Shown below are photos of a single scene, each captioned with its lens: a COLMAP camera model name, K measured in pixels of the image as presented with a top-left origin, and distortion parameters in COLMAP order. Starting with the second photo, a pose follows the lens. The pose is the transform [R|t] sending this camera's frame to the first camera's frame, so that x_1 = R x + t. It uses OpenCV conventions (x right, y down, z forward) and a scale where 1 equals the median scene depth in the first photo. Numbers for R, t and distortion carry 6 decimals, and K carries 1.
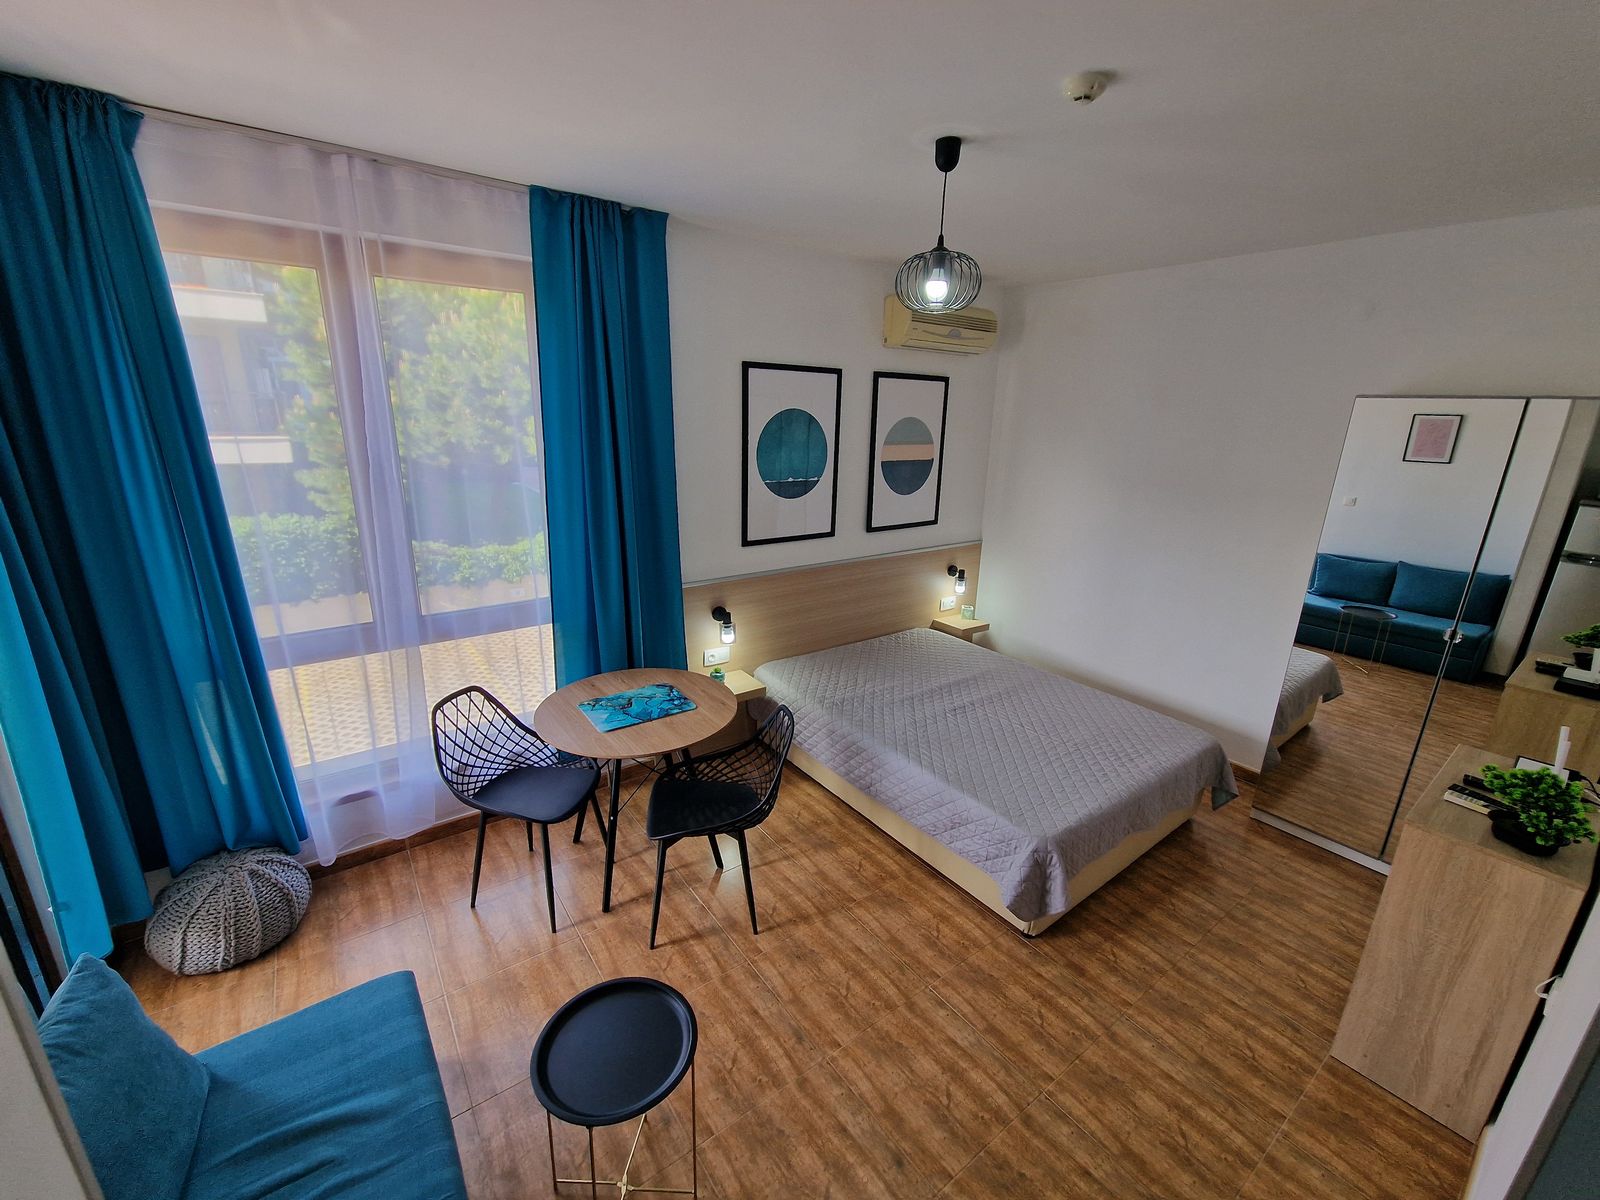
lens RADIAL K [[651.4, 0, 803.5], [0, 651.4, 604.3], [0, 0, 1]] dist [-0.002048, -0.000952]
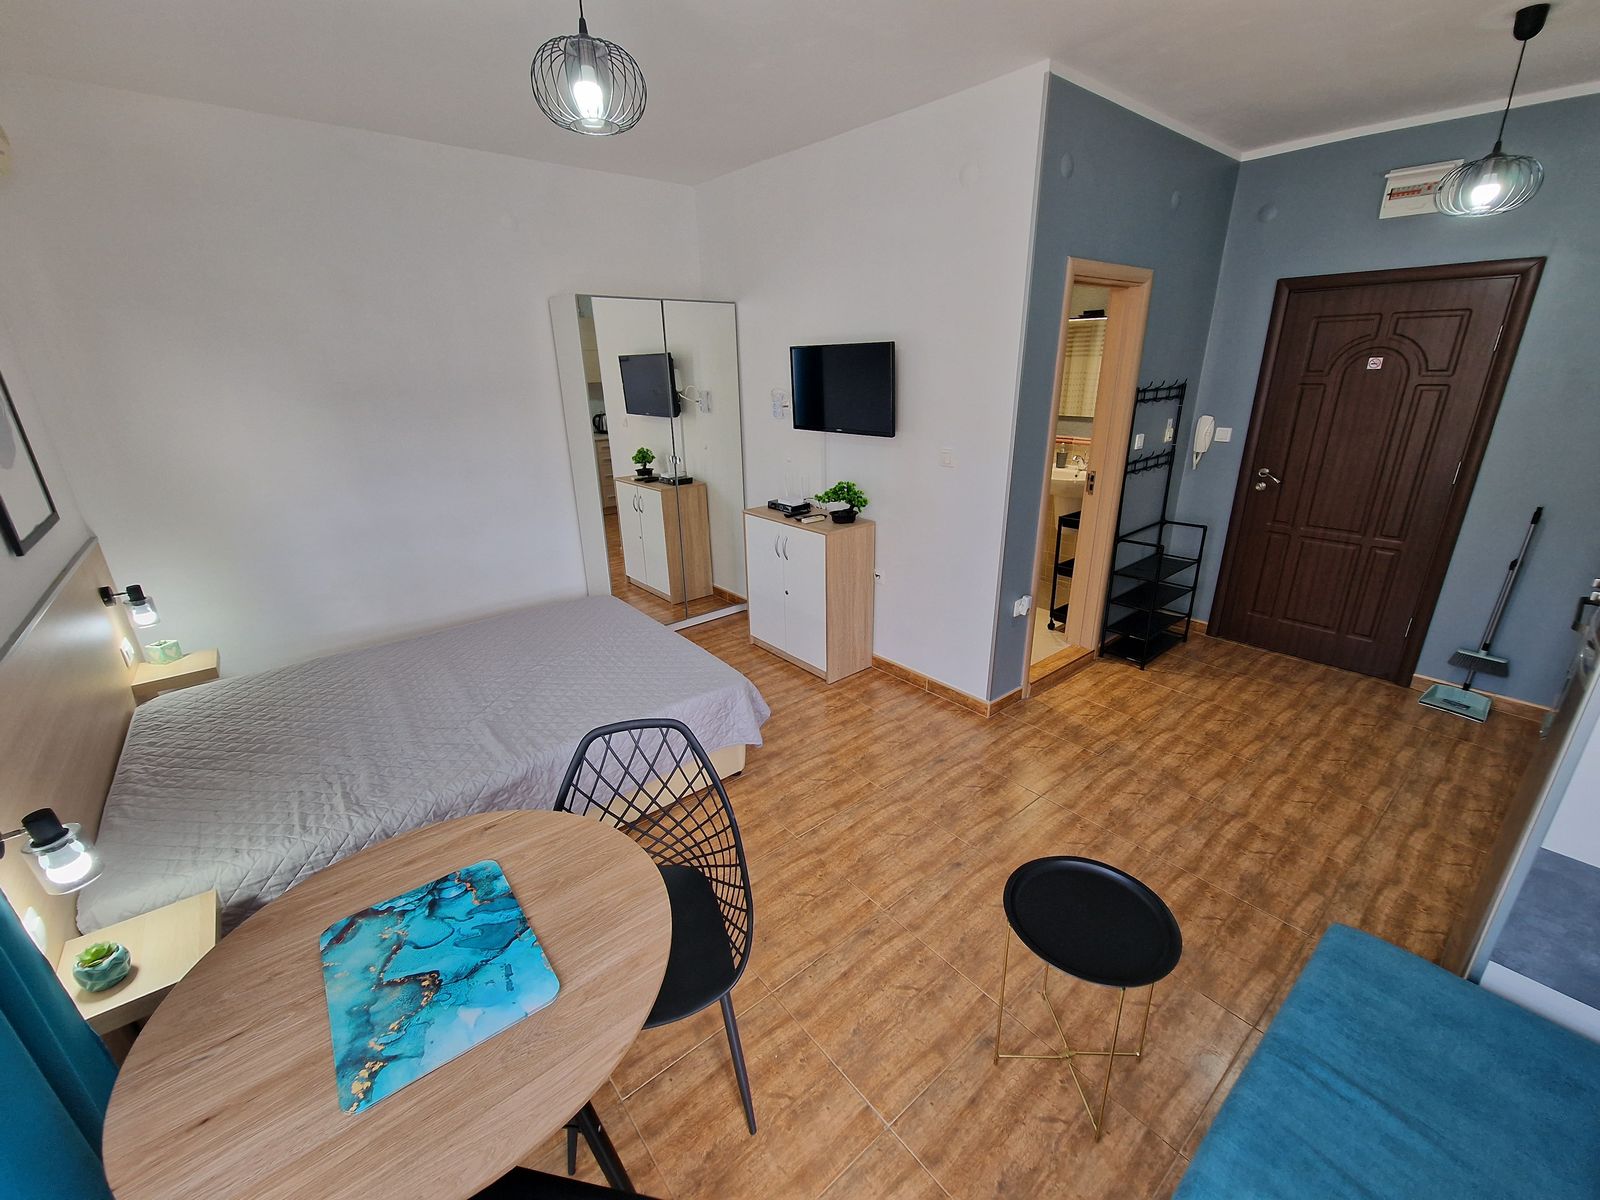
lens RADIAL K [[651.4, 0, 790.4], [0, 651.4, 612.2], [0, 0, 1]] dist [-0.002048, -0.000952]
pose [[-0.040857, -0.379911, 0.924120, -0.573686], [0.294882, 0.879111, 0.374445, -0.130151], [-0.954660, 0.287806, 0.076111, 0.704465]]
